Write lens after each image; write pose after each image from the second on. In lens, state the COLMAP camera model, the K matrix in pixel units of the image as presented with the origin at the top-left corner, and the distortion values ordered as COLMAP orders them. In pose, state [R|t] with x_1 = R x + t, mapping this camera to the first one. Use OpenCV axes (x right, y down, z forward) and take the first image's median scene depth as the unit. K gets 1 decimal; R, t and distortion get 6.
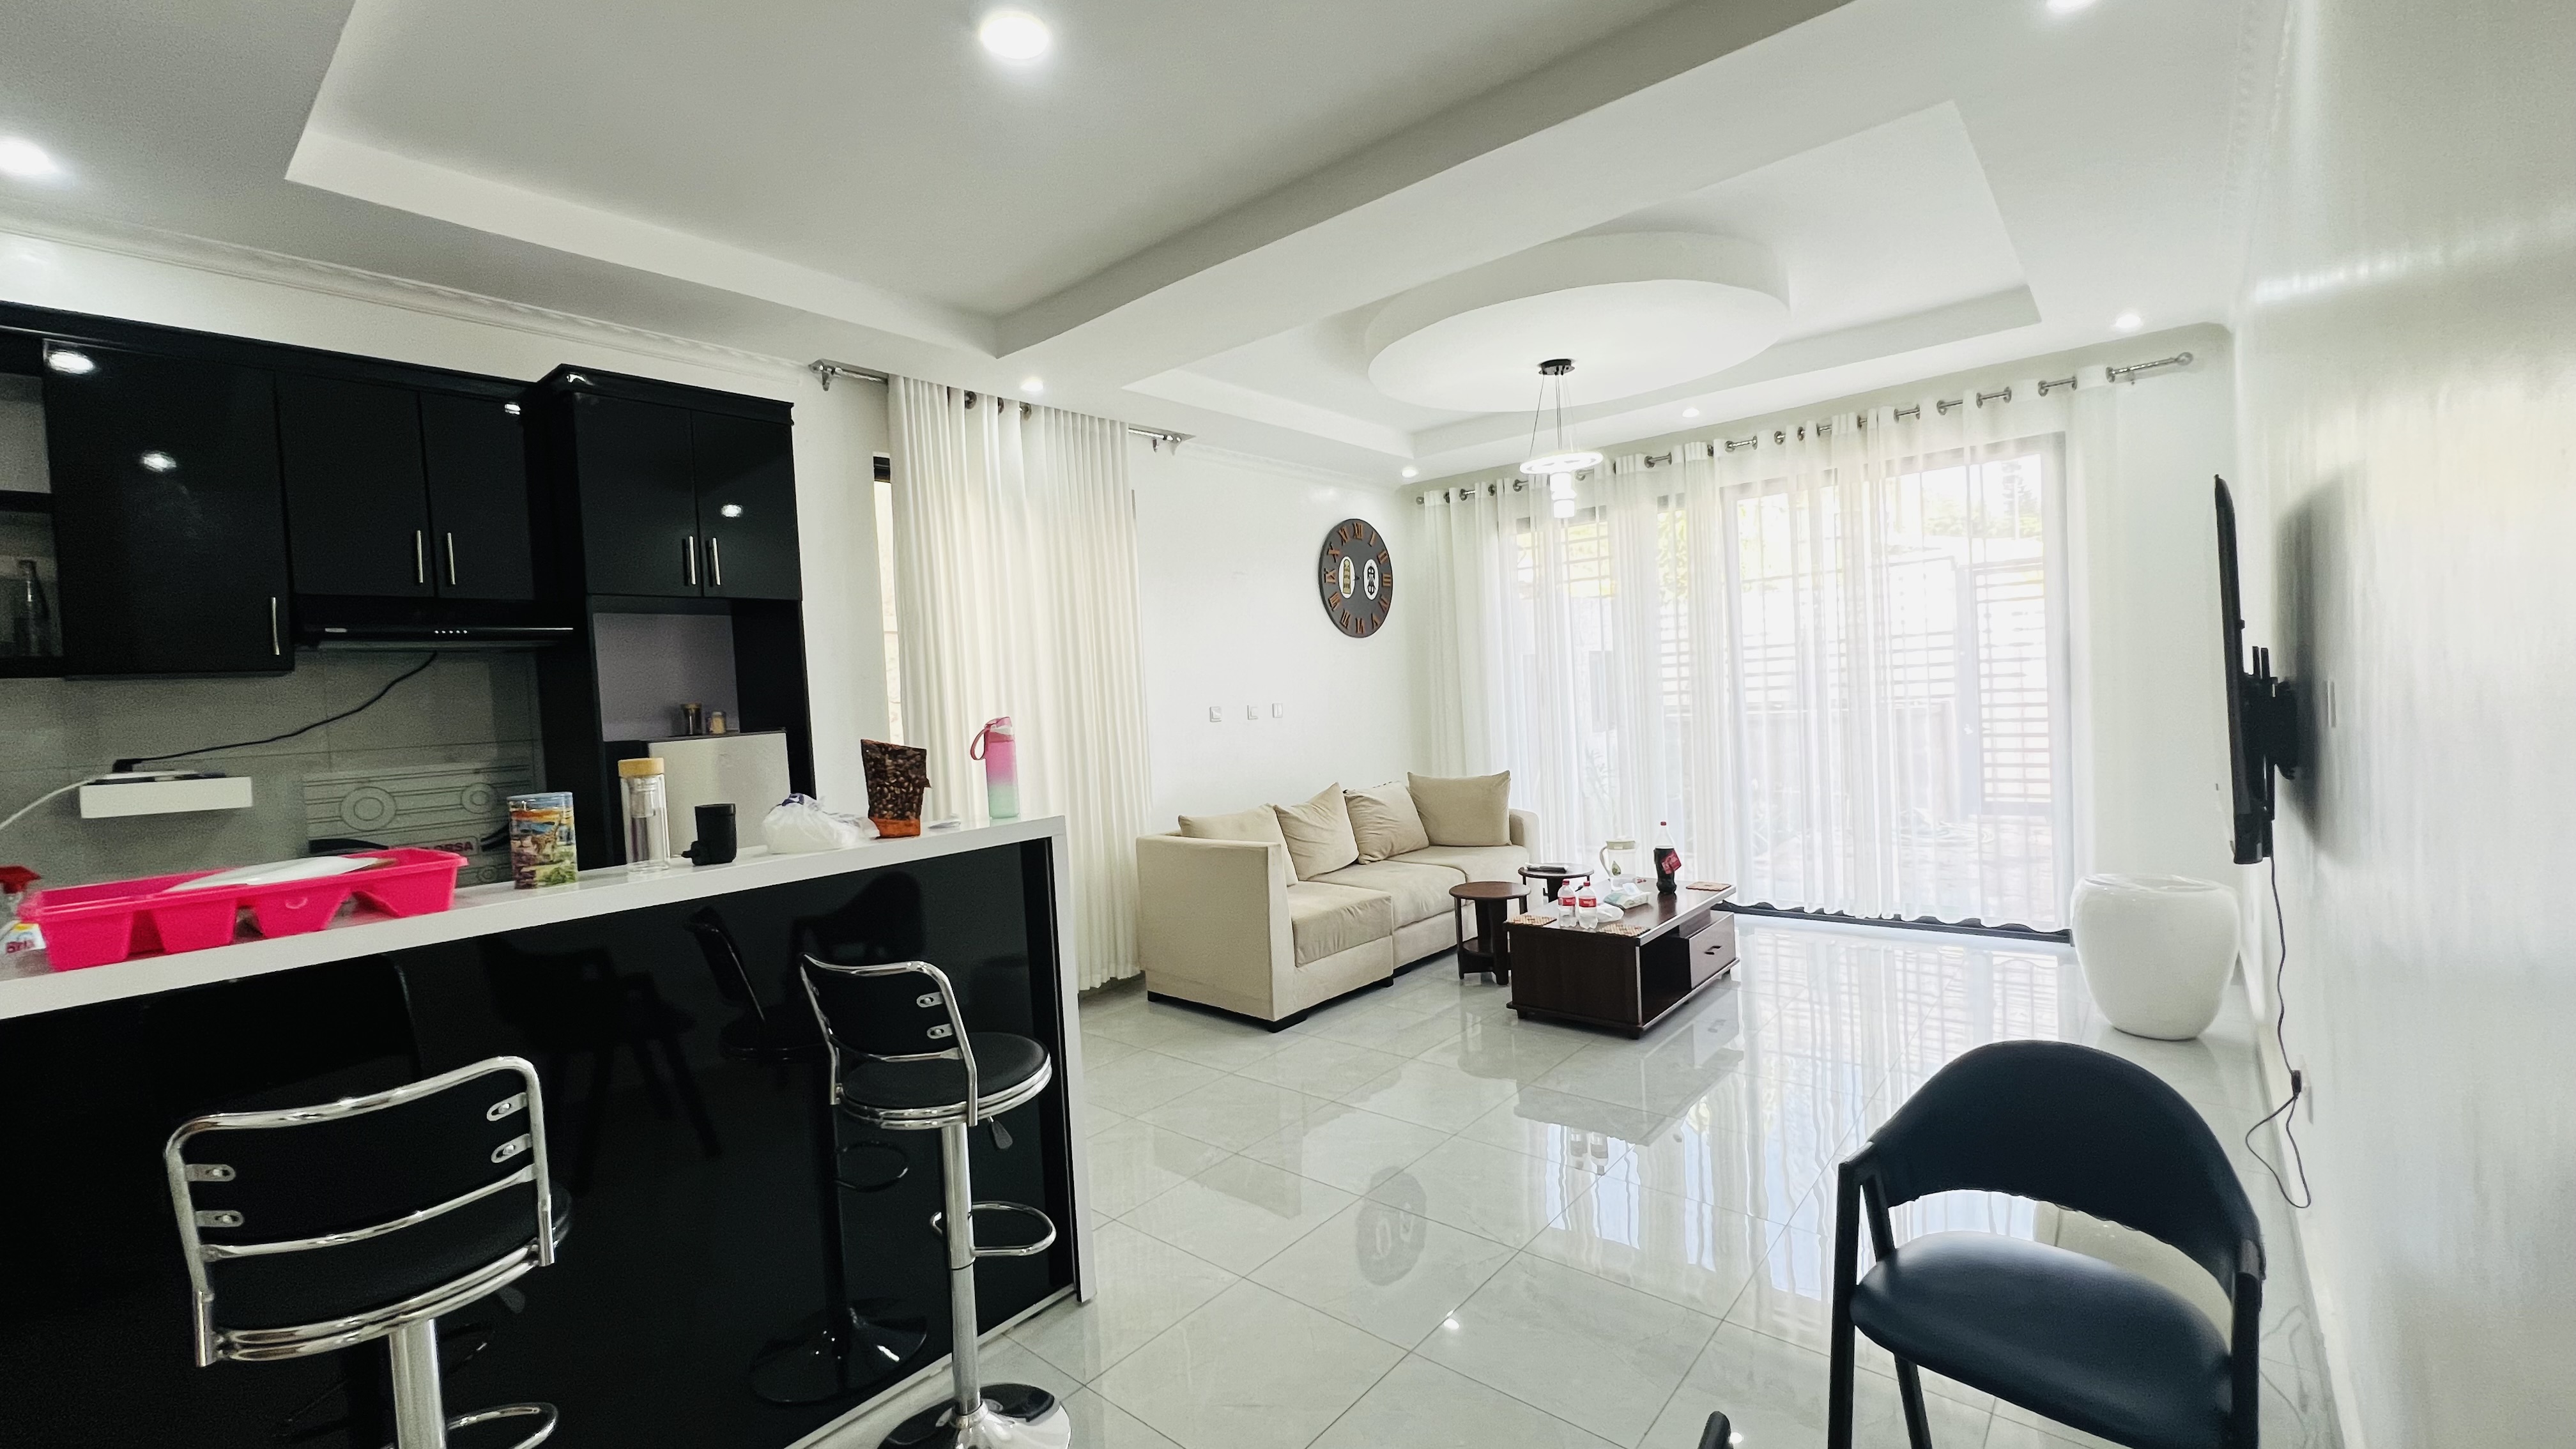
lens RADIAL K [[1038.6, 0, 1282.5], [0, 1038.6, 718.9], [0, 0, 1]] dist [-0.002807, 0.000979]
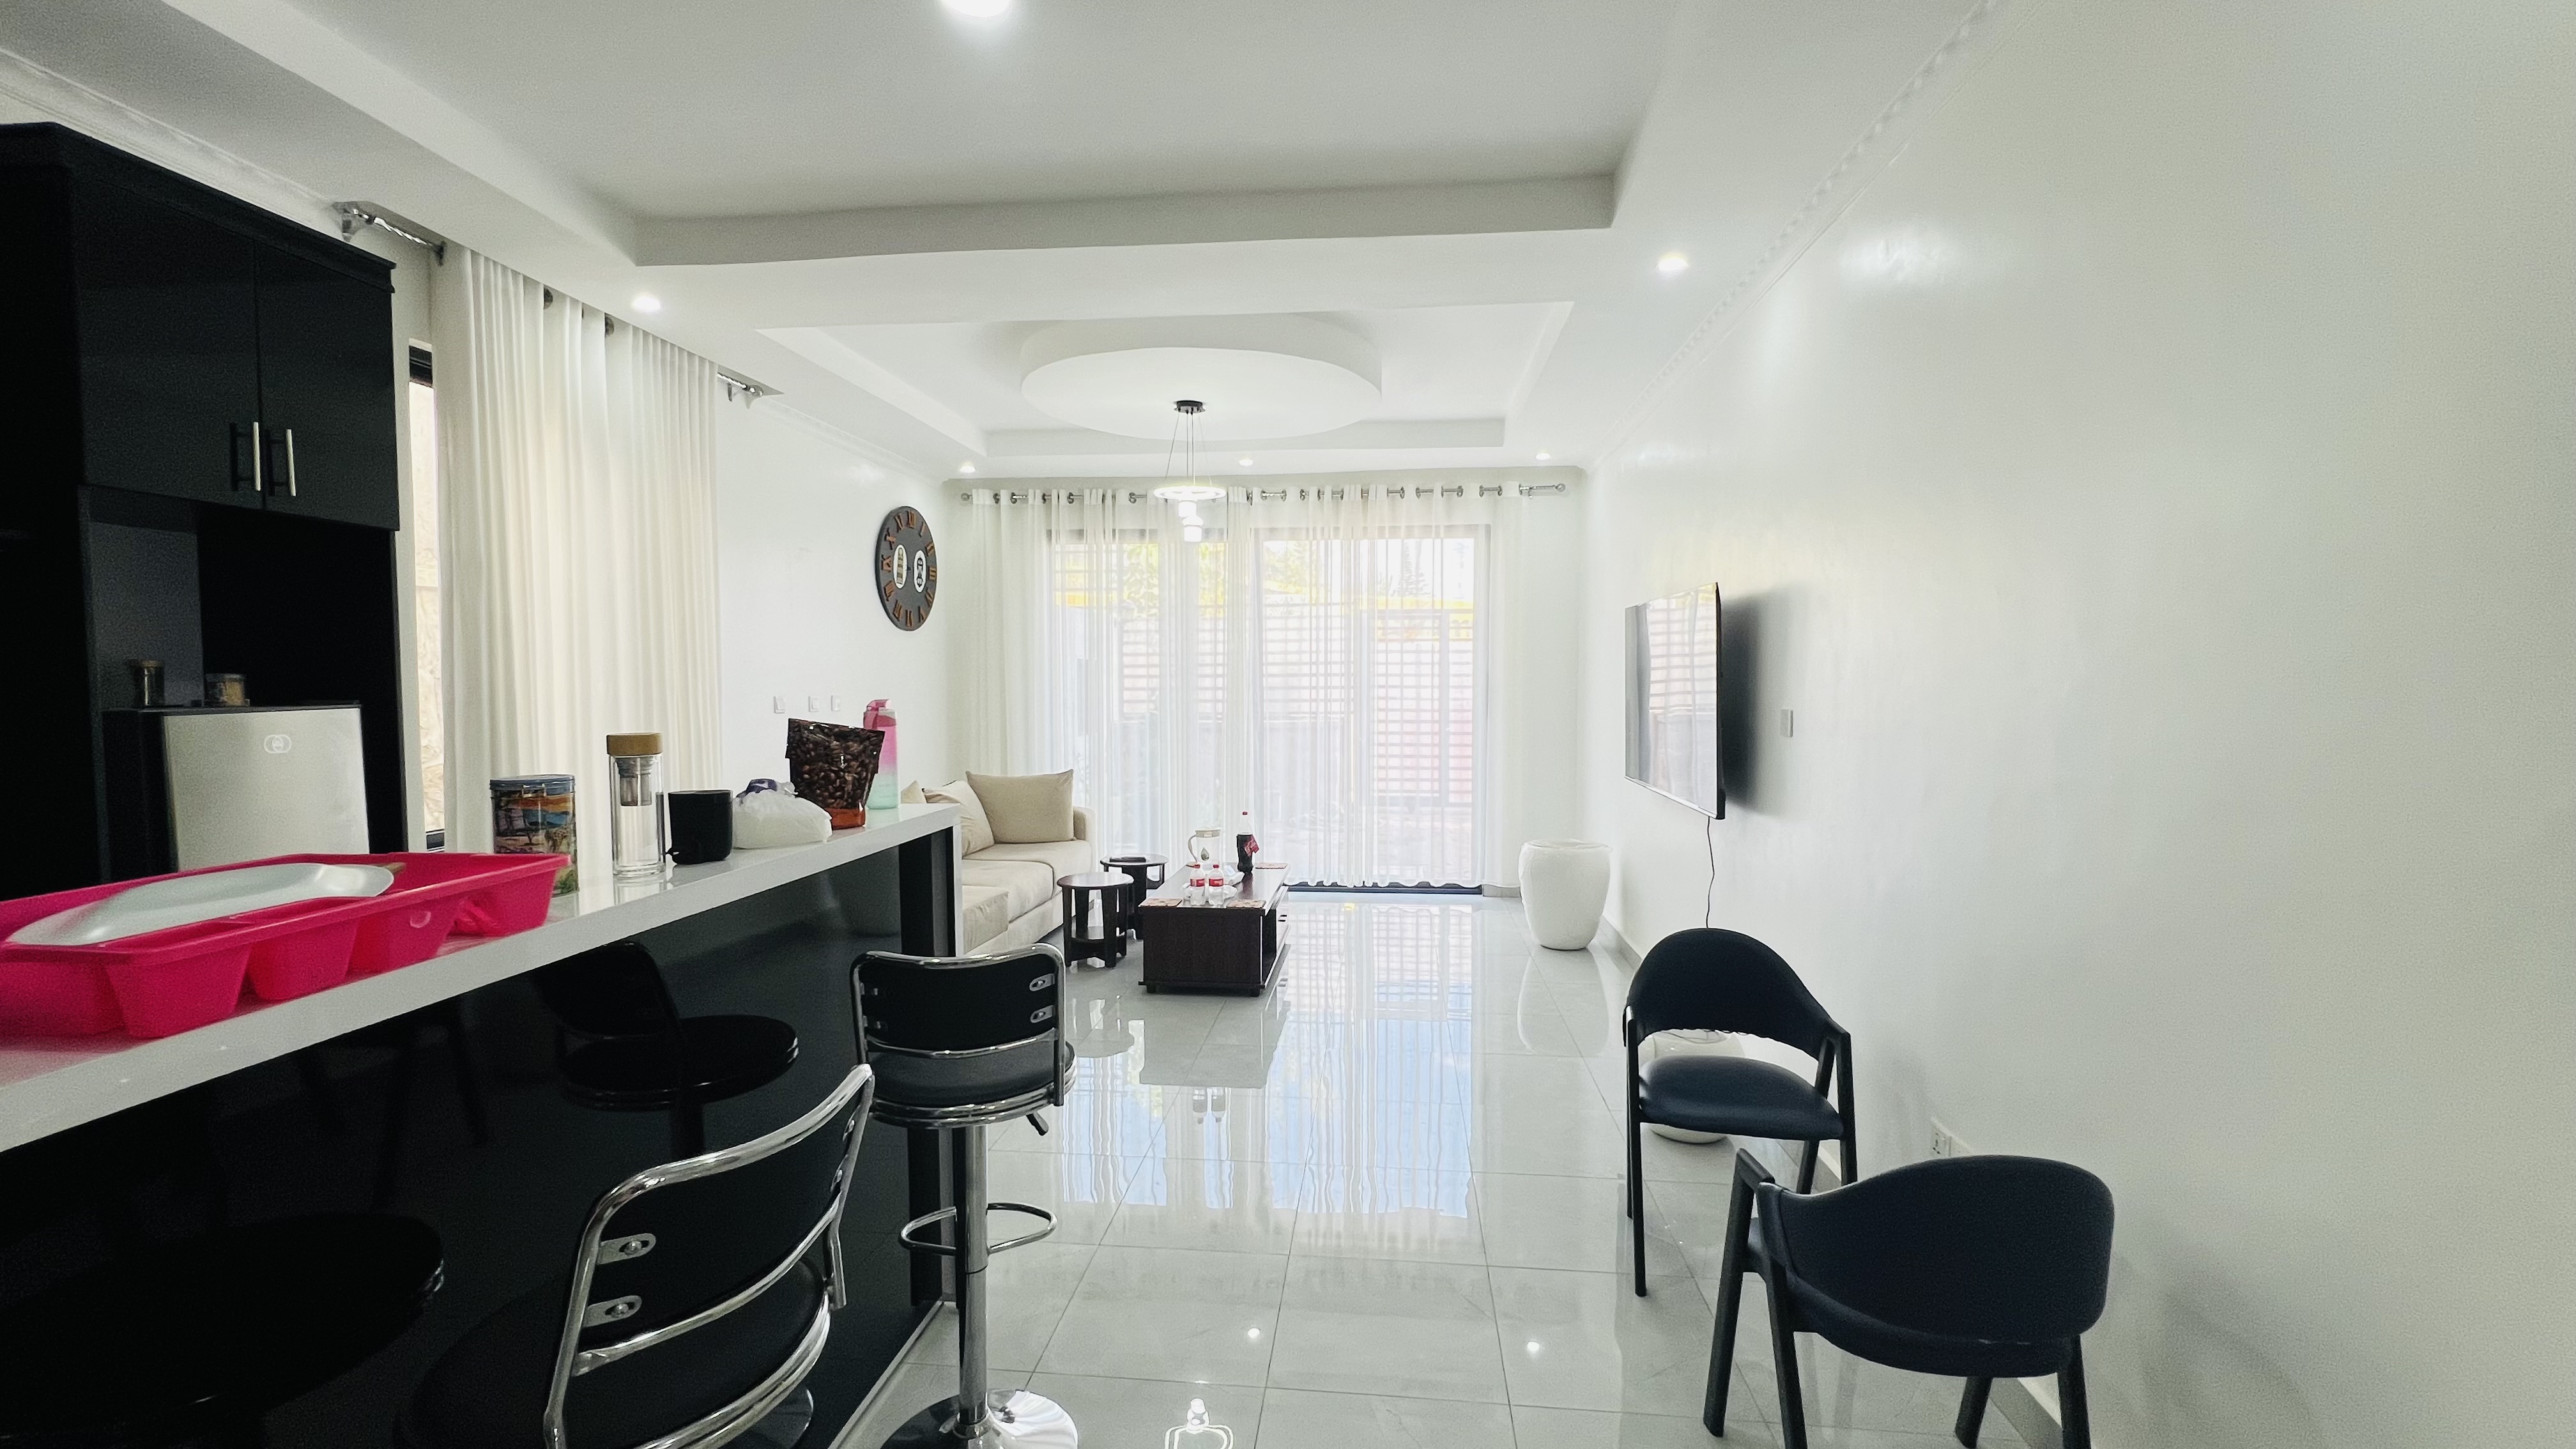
lens RADIAL K [[1038.6, 0, 1287.1], [0, 1038.6, 717.6], [0, 0, 1]] dist [-0.002807, 0.000979]
pose [[0.819060, 0.031382, 0.572849, -0.301771], [-0.027872, 0.999500, -0.014904, 0.010752], [-0.573031, -0.003759, 0.819525, 0.022507]]
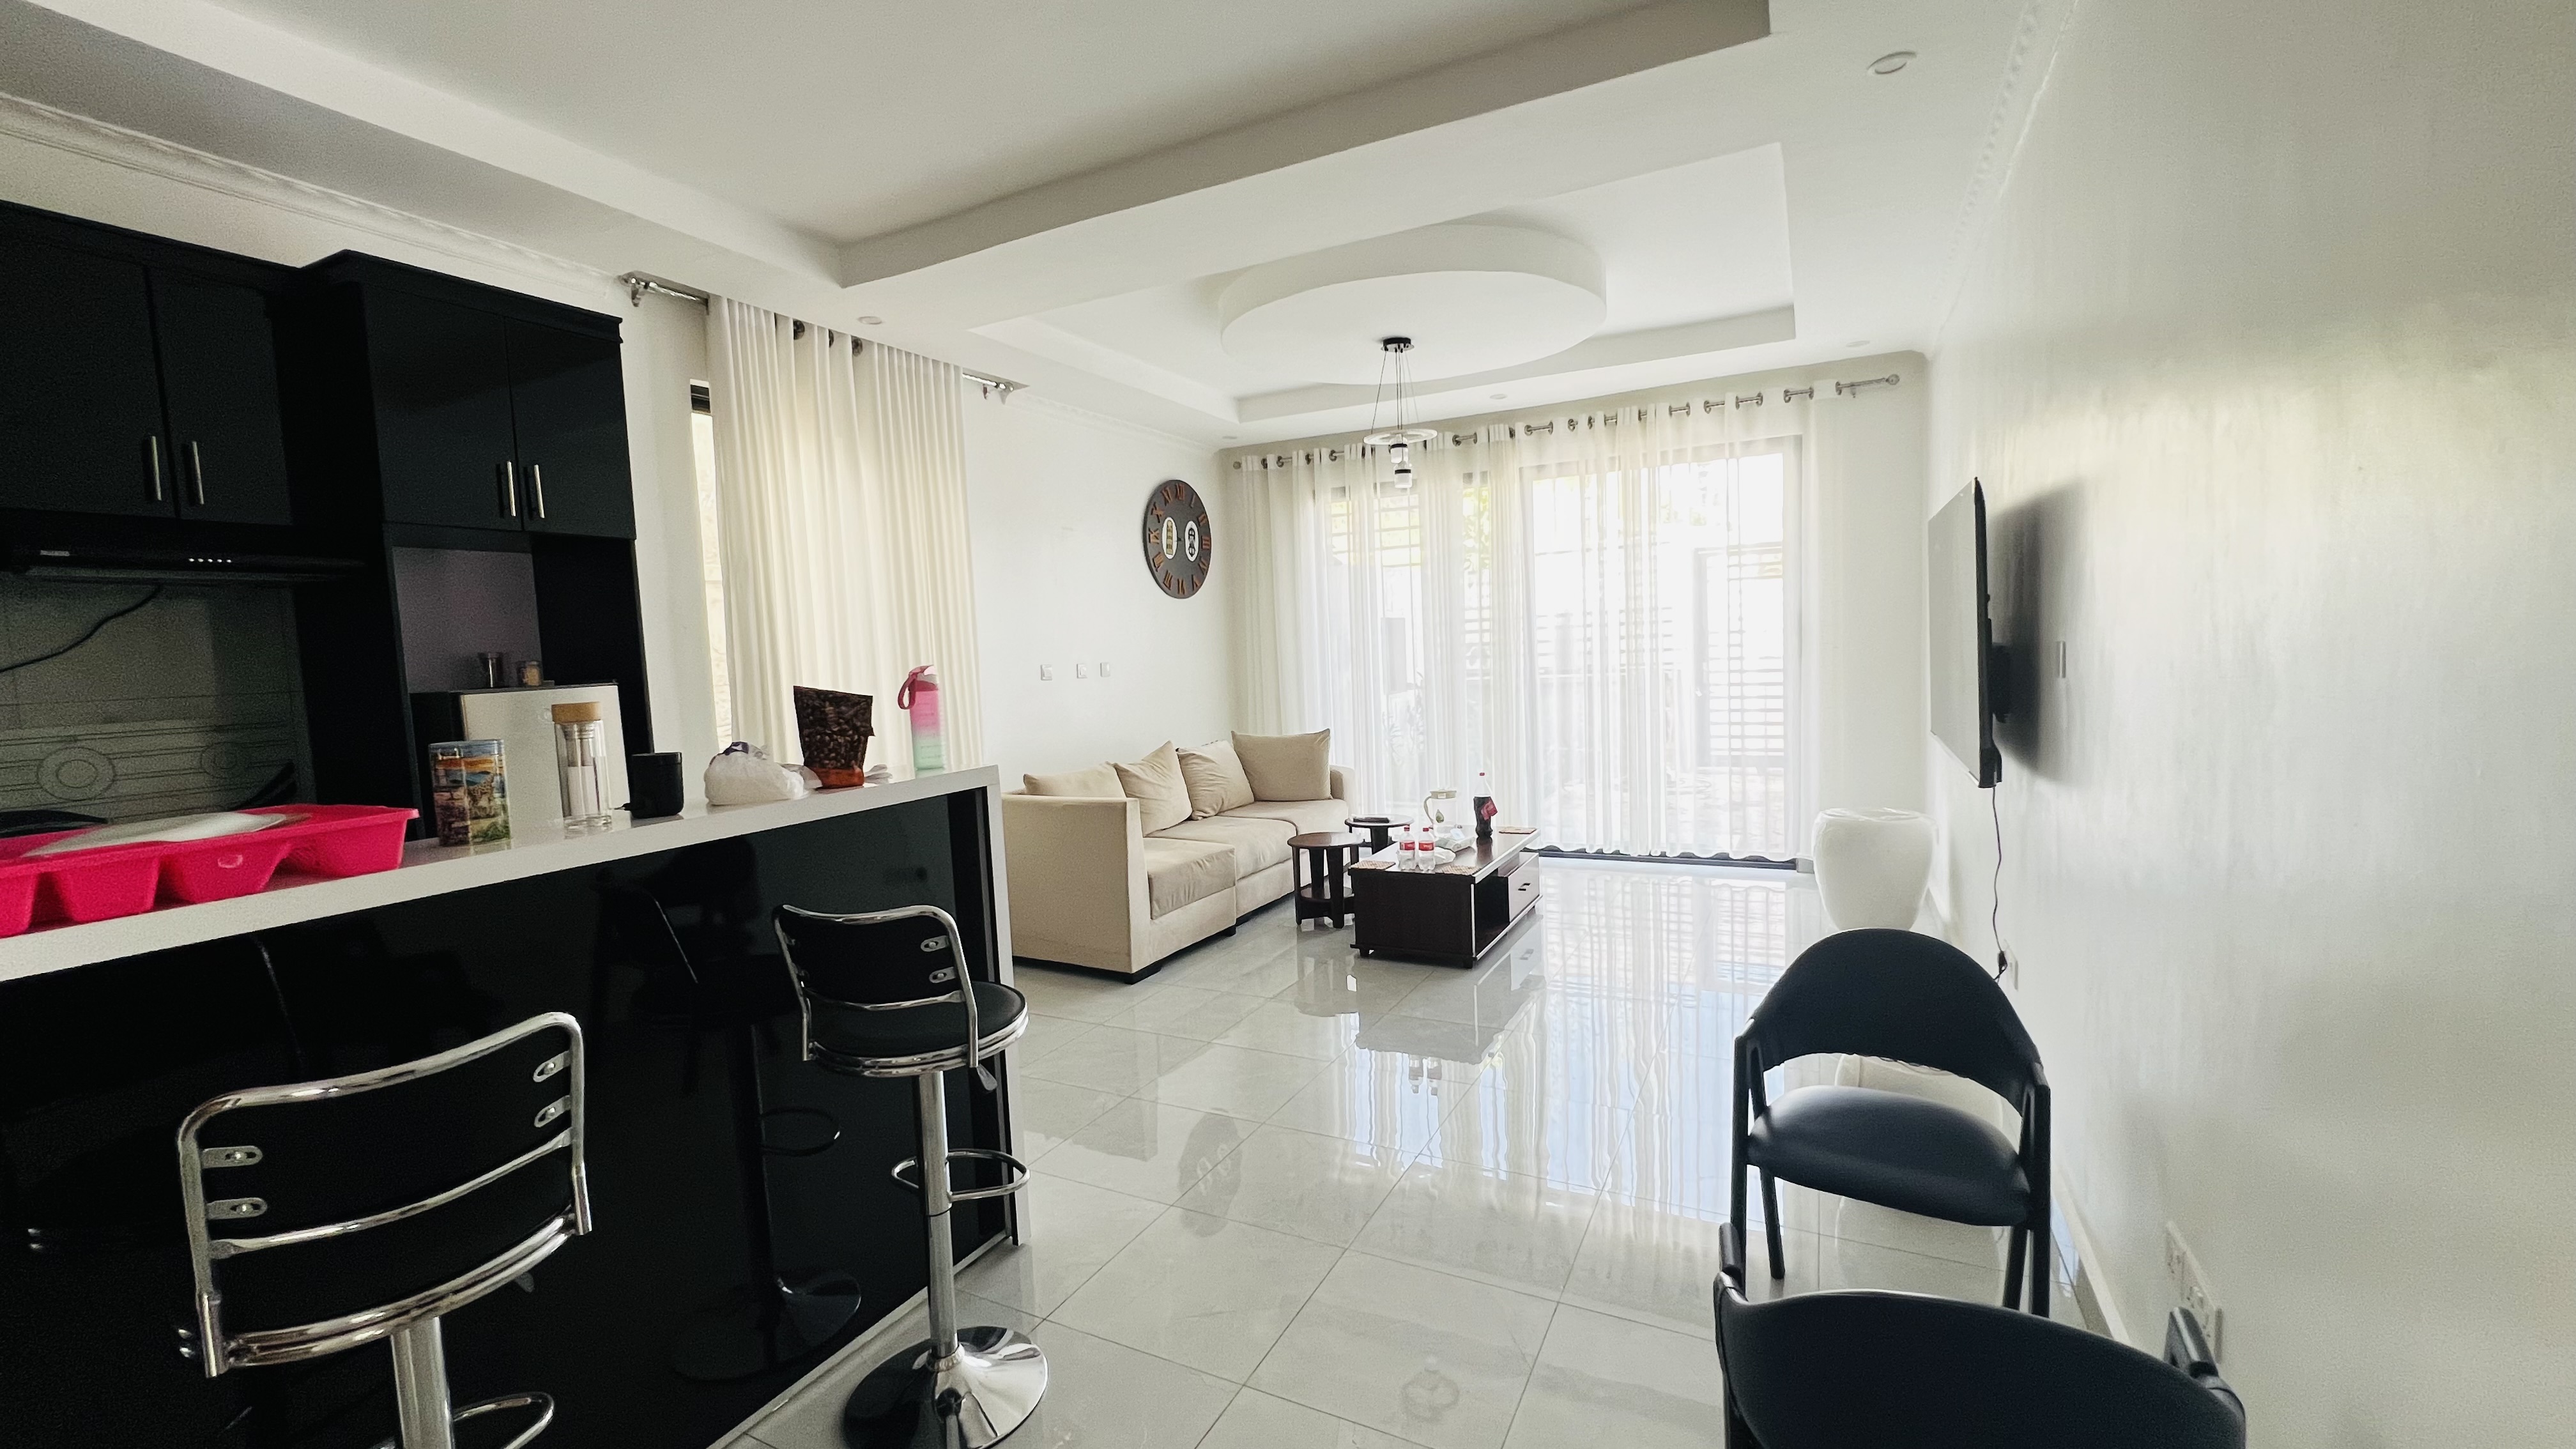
lens RADIAL K [[1038.6, 0, 1283.1], [0, 1038.6, 718.6], [0, 0, 1]] dist [-0.002807, 0.000979]
pose [[0.973056, -0.003528, 0.230544, -0.101361], [-0.003953, 0.999481, 0.031977, 0.009331], [-0.230537, -0.032027, 0.972536, -0.014508]]
